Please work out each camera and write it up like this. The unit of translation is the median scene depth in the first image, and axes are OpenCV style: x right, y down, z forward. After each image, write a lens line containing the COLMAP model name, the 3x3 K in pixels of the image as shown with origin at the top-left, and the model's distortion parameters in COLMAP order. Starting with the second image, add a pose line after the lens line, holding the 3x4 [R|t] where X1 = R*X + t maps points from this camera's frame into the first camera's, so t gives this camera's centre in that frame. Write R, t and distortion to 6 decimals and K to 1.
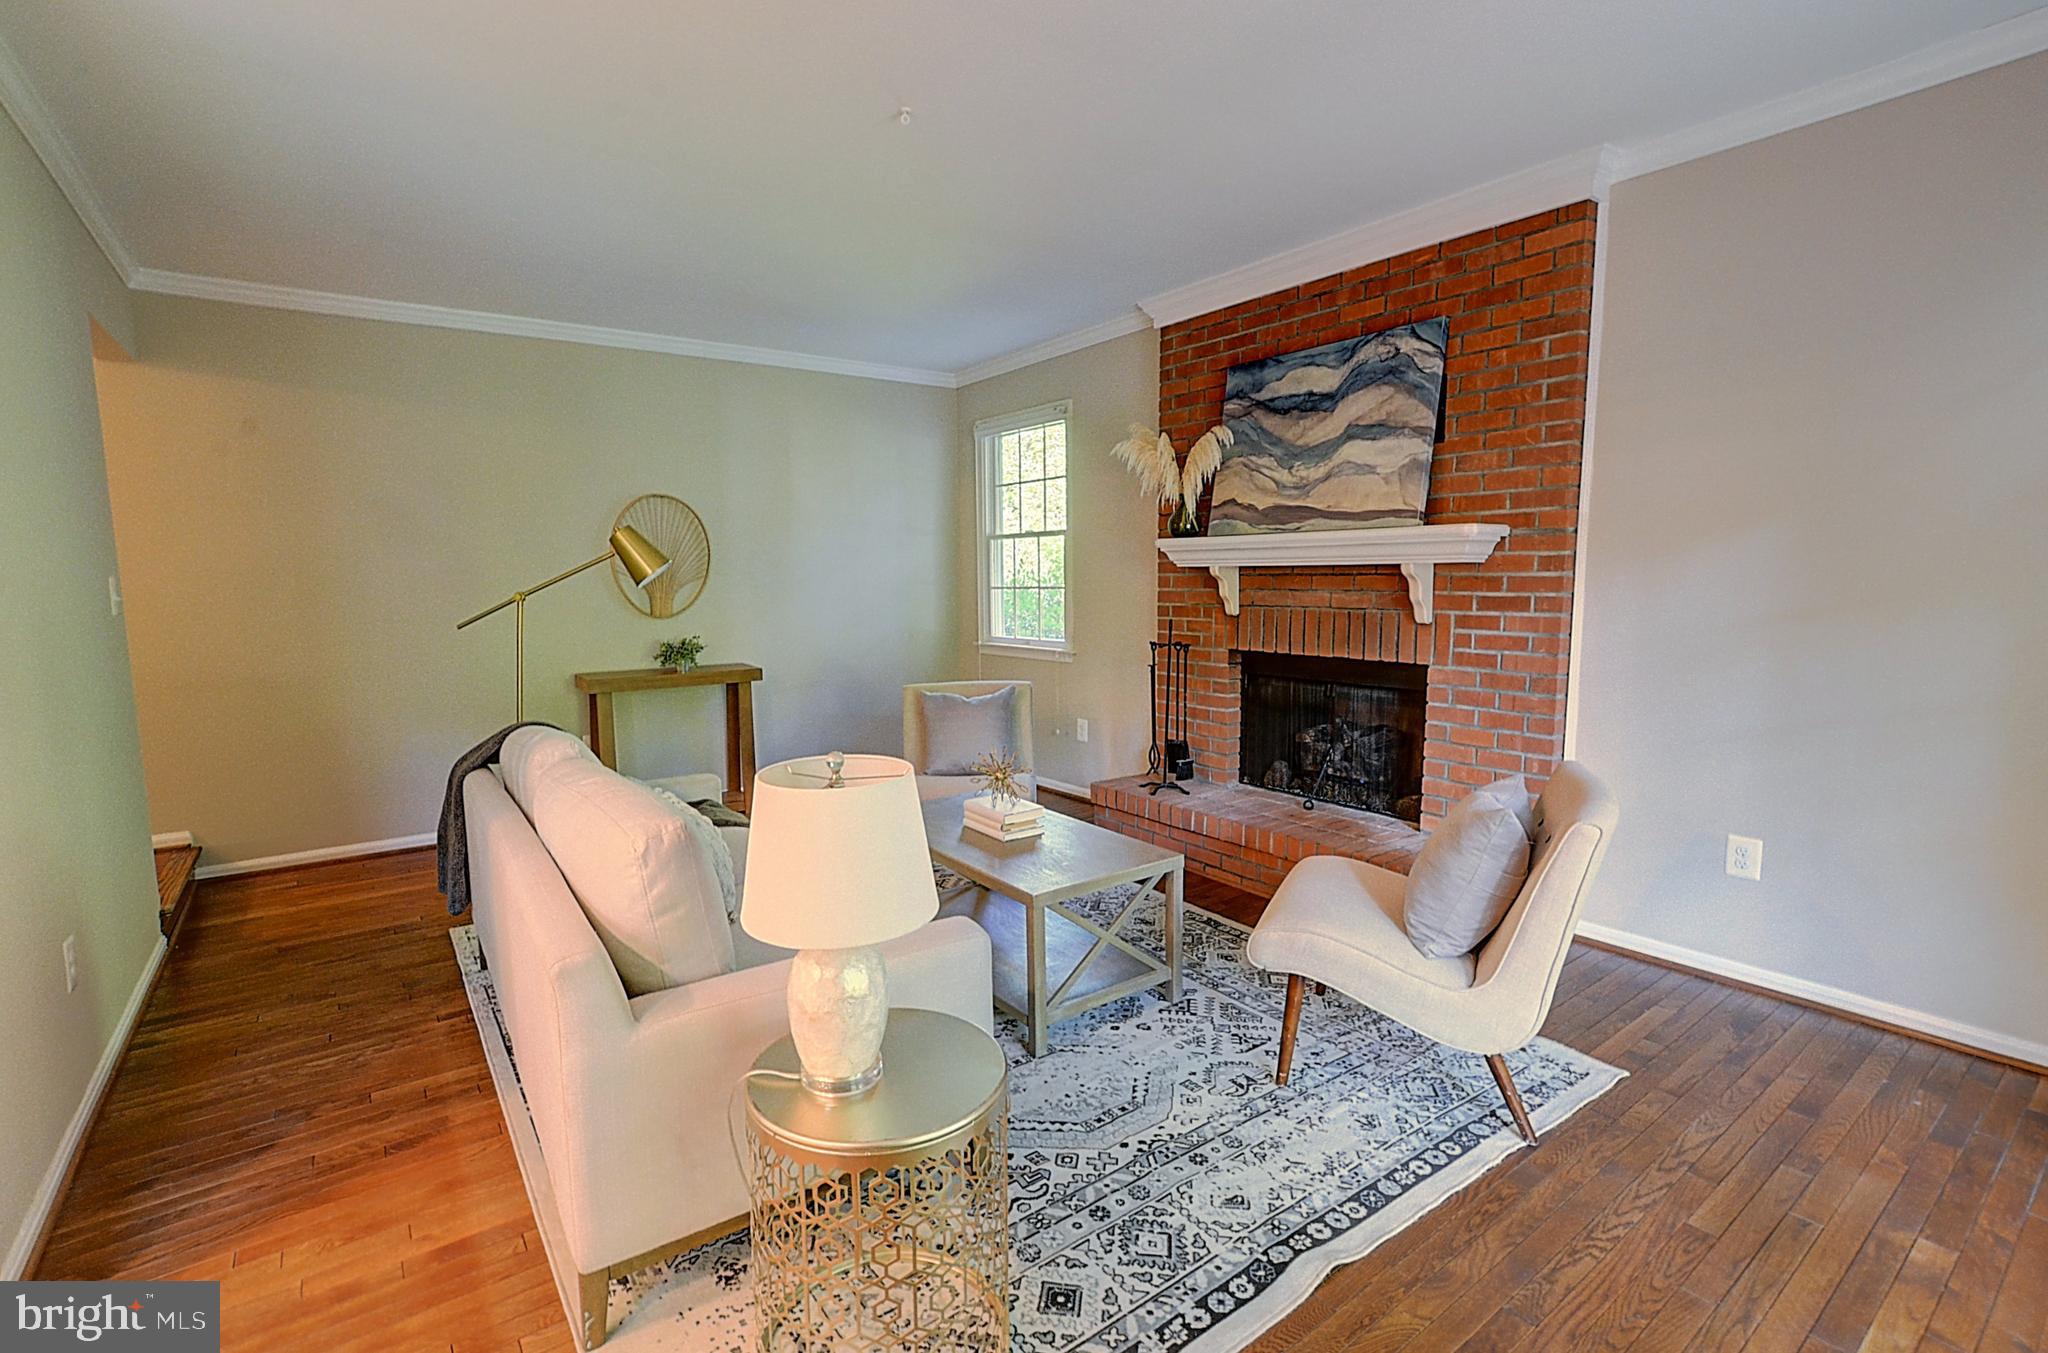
lens RADIAL K [[910.8, 0, 1004.2], [0, 910.8, 679.5], [0, 0, 1]] dist [-0.002565, -0.000704]
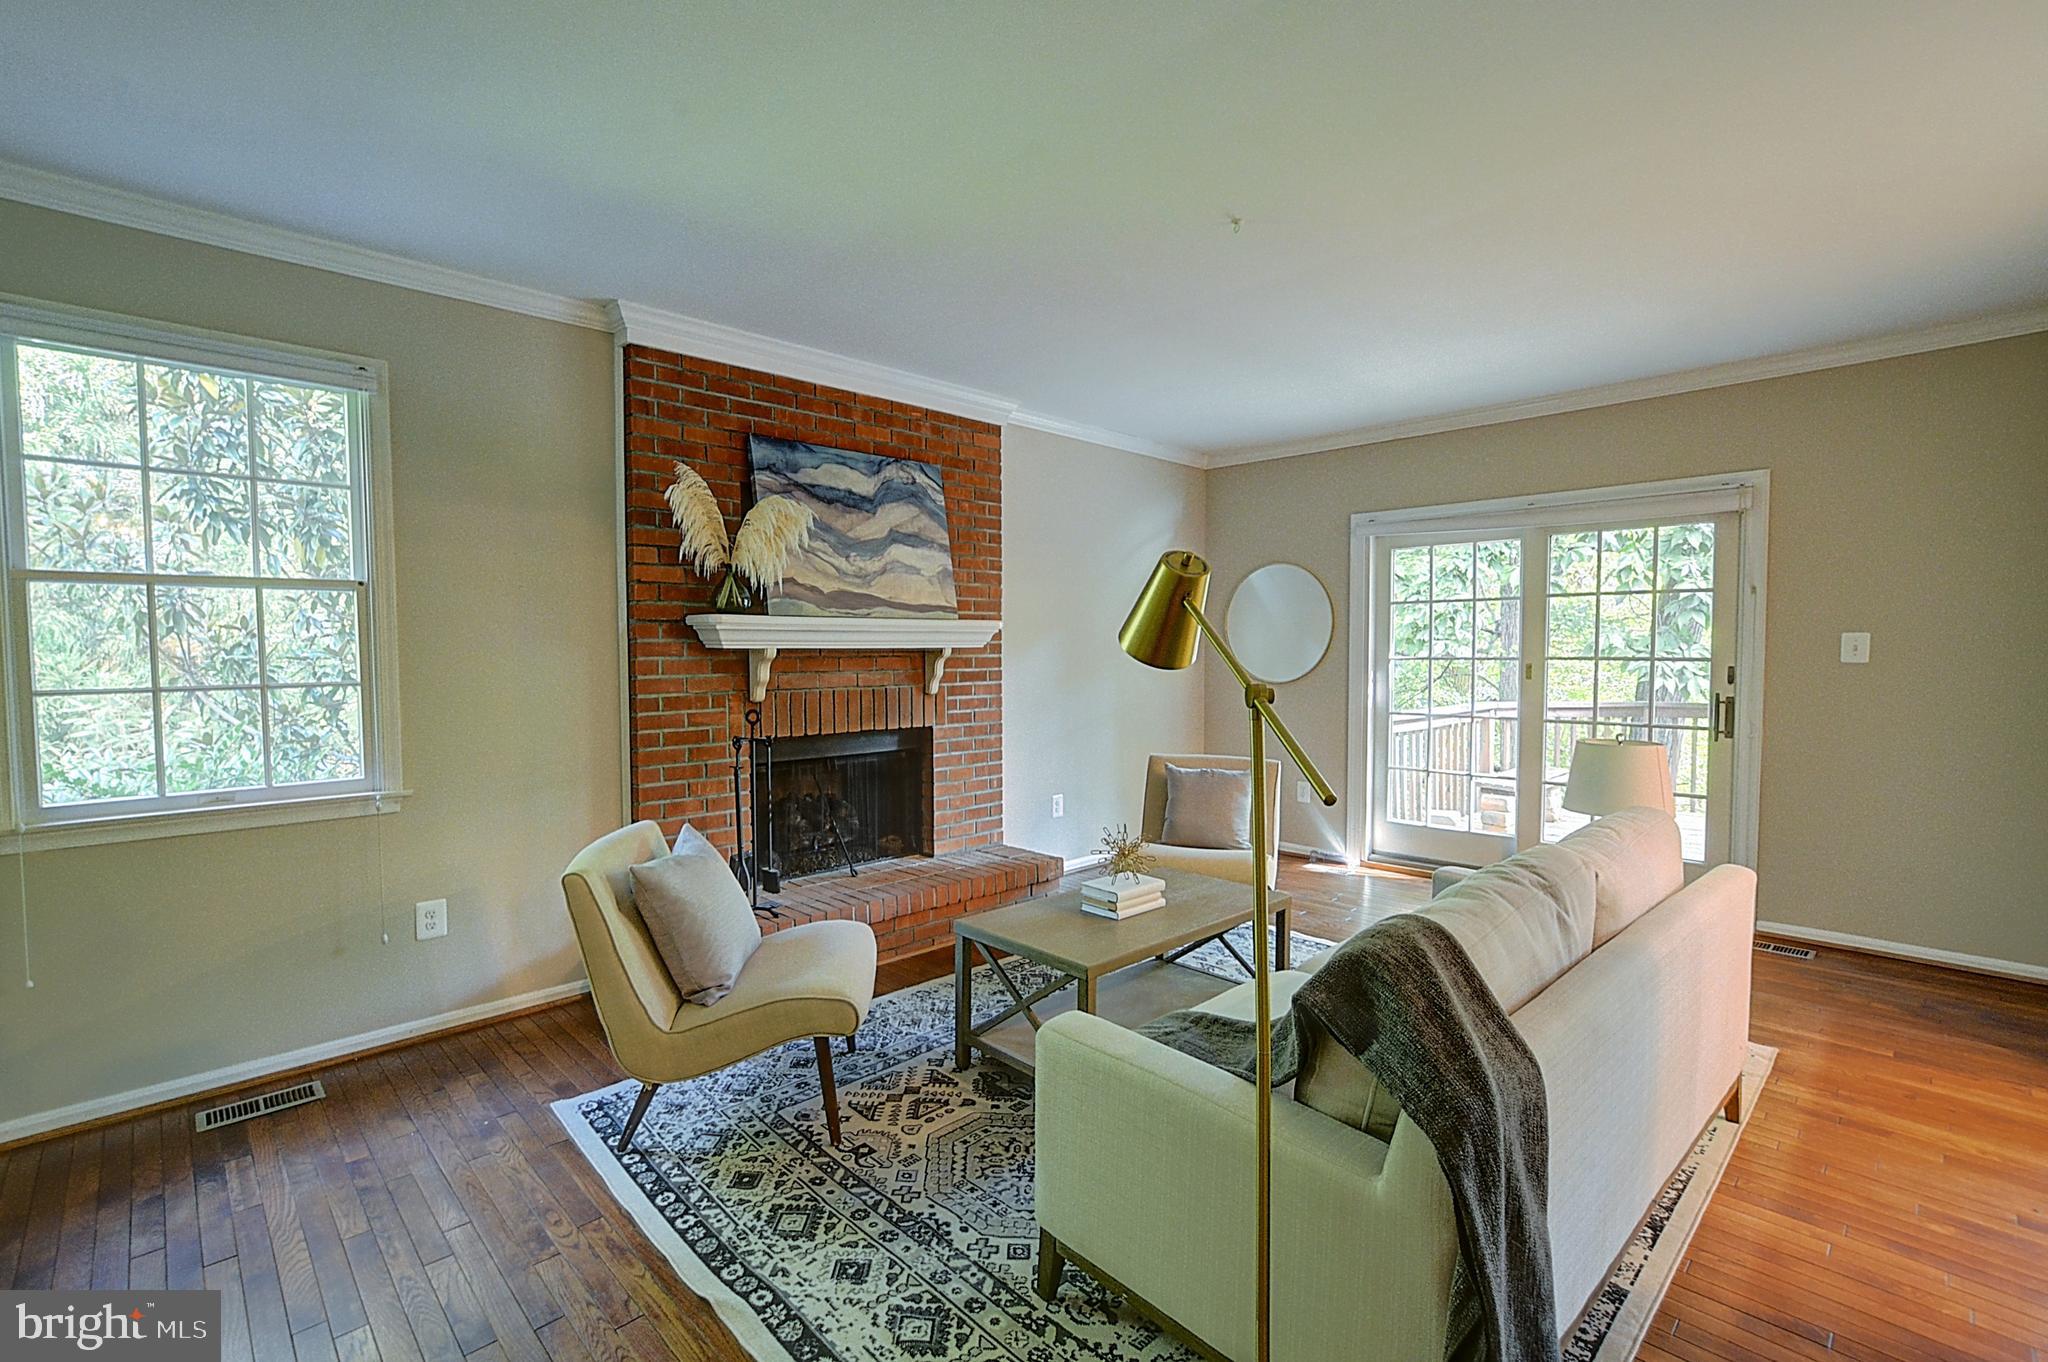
lens RADIAL K [[910.8, 0, 1004.2], [0, 910.8, 684.0], [0, 0, 1]] dist [-0.002565, -0.000704]
pose [[-0.111817, -0.031120, 0.993241, -0.775315], [0.119260, 0.991865, 0.044502, -0.112606], [-0.986547, 0.123430, -0.107196, 0.965149]]
